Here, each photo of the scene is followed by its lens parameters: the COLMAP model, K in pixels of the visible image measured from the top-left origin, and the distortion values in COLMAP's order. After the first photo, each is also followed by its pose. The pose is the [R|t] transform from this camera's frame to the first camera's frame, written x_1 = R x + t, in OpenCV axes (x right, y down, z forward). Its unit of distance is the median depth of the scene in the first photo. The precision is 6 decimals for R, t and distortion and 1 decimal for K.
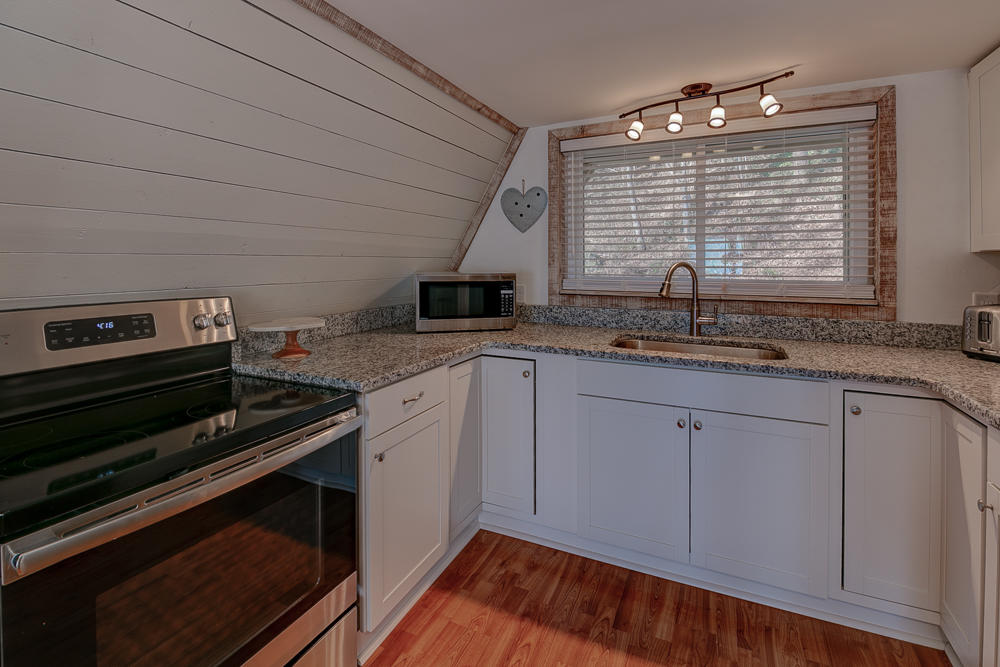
lens RADIAL K [[463.2, 0, 495.5], [0, 463.2, 260.4], [0, 0, 1]] dist [-0.000870, -0.005506]
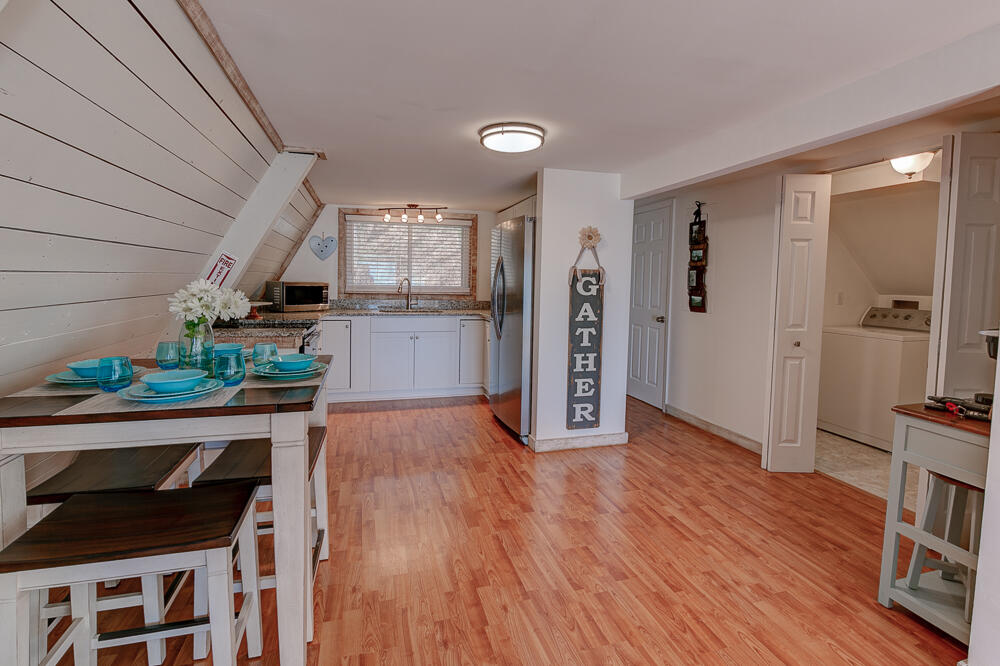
lens RADIAL K [[463.2, 0, 499.2], [0, 463.2, 316.2], [0, 0, 1]] dist [-0.000870, -0.005506]
pose [[0.744872, -0.039247, 0.666052, -0.771388], [-0.021241, 0.996368, 0.082466, -0.006346], [-0.666869, -0.075574, 0.741333, -1.011245]]
